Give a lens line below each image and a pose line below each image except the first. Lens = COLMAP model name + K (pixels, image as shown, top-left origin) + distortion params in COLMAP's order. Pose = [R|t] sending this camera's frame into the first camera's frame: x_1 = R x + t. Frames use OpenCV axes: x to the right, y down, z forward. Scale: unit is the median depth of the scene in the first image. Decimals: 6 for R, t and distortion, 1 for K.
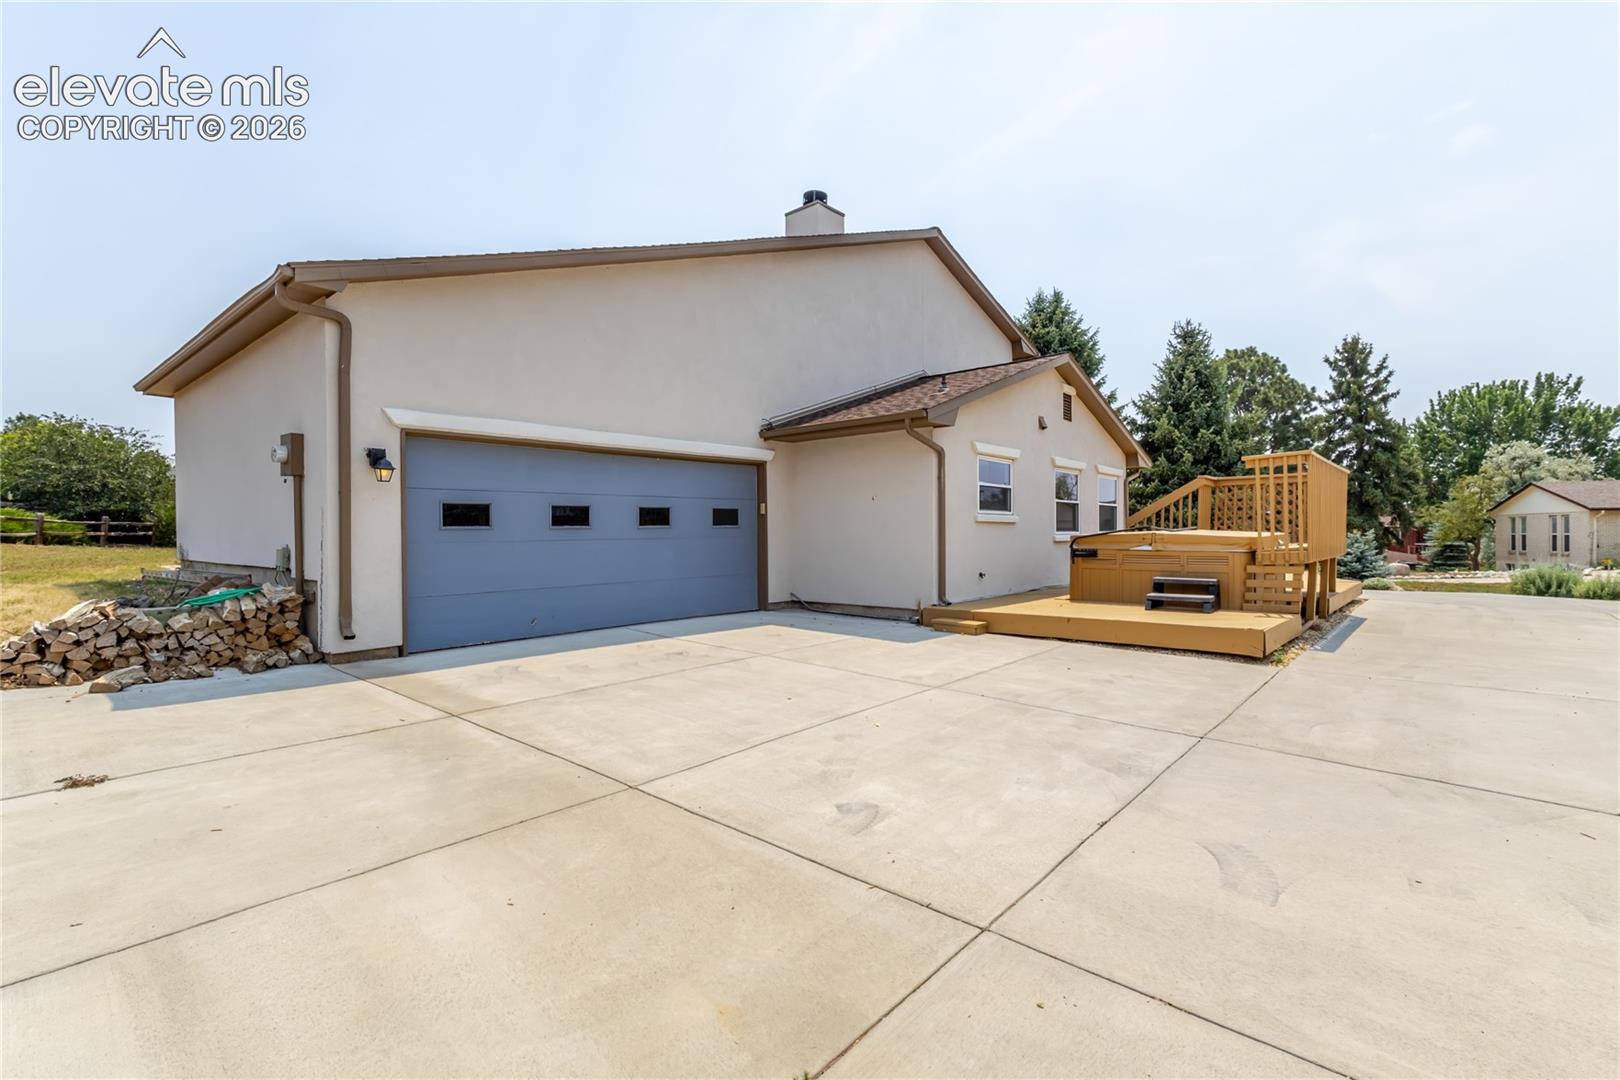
lens RADIAL K [[746.9, 0, 810.0], [0, 746.9, 540.0], [0, 0, 1]] dist [0.000082, -0.000348]
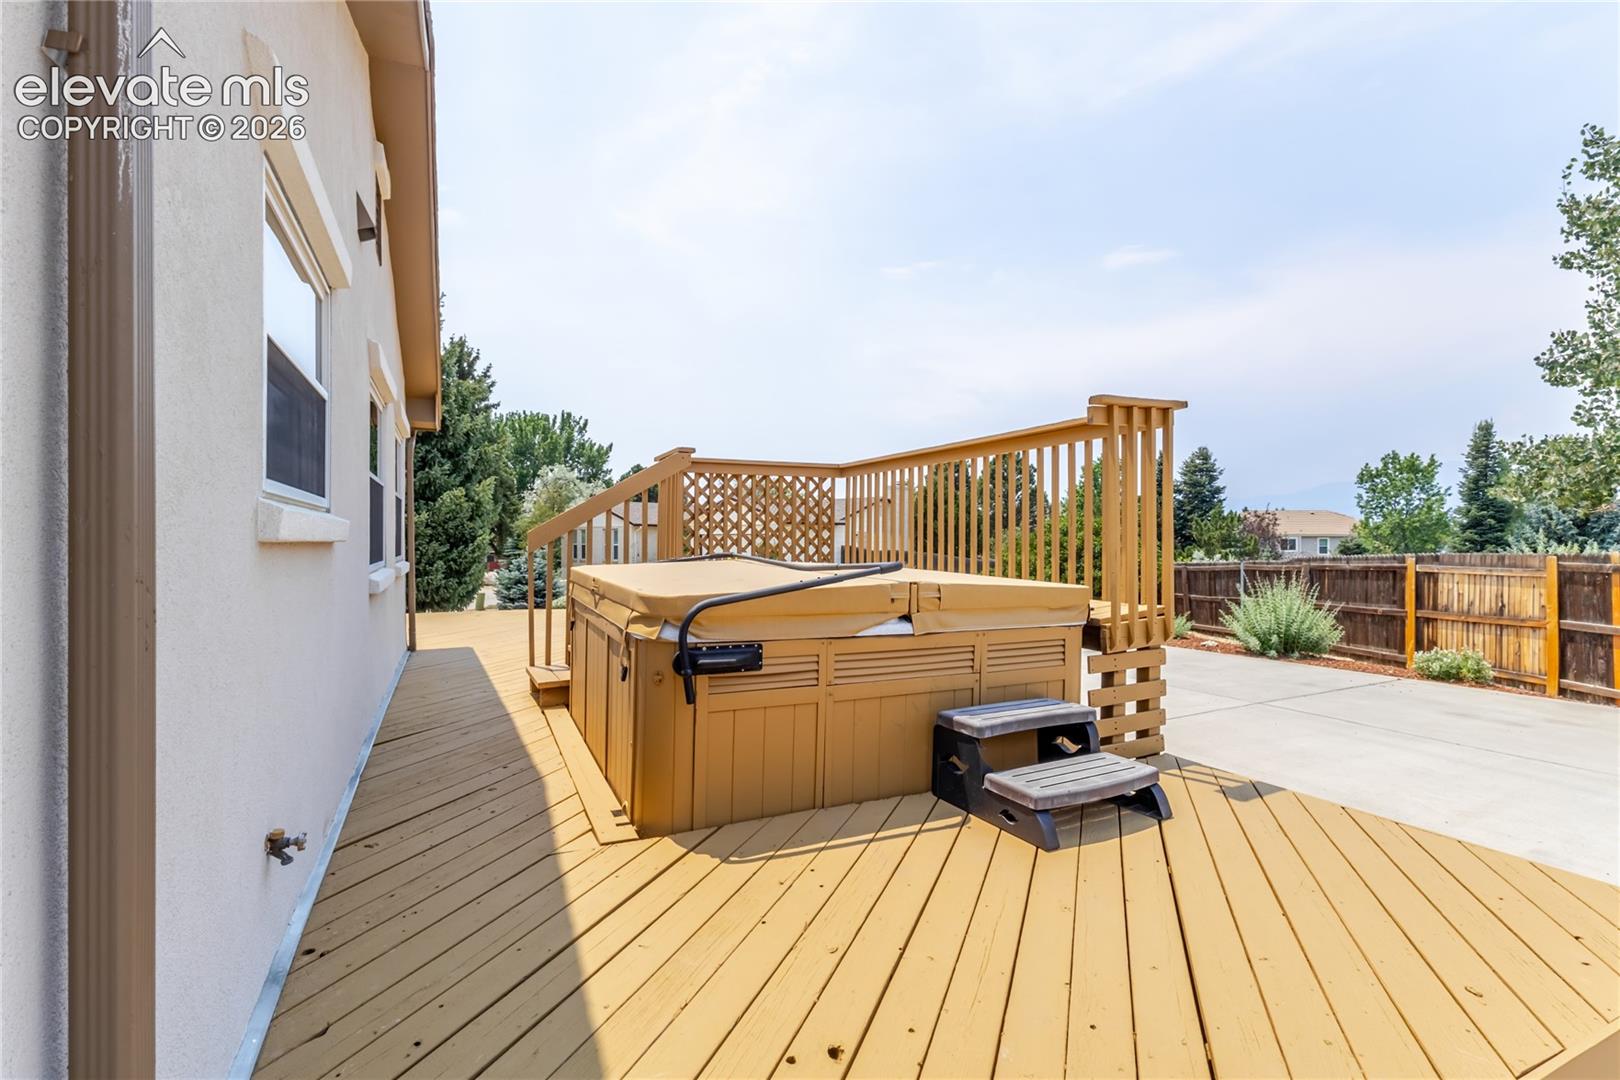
lens RADIAL K [[746.9, 0, 810.0], [0, 746.9, 540.0], [0, 0, 1]] dist [0.000082, -0.000348]
pose [[0.397887, 0.006749, 0.917410, 0.023820], [0.000496, 0.999971, -0.007572, -0.004549], [-0.917434, 0.003468, 0.397872, 0.162482]]
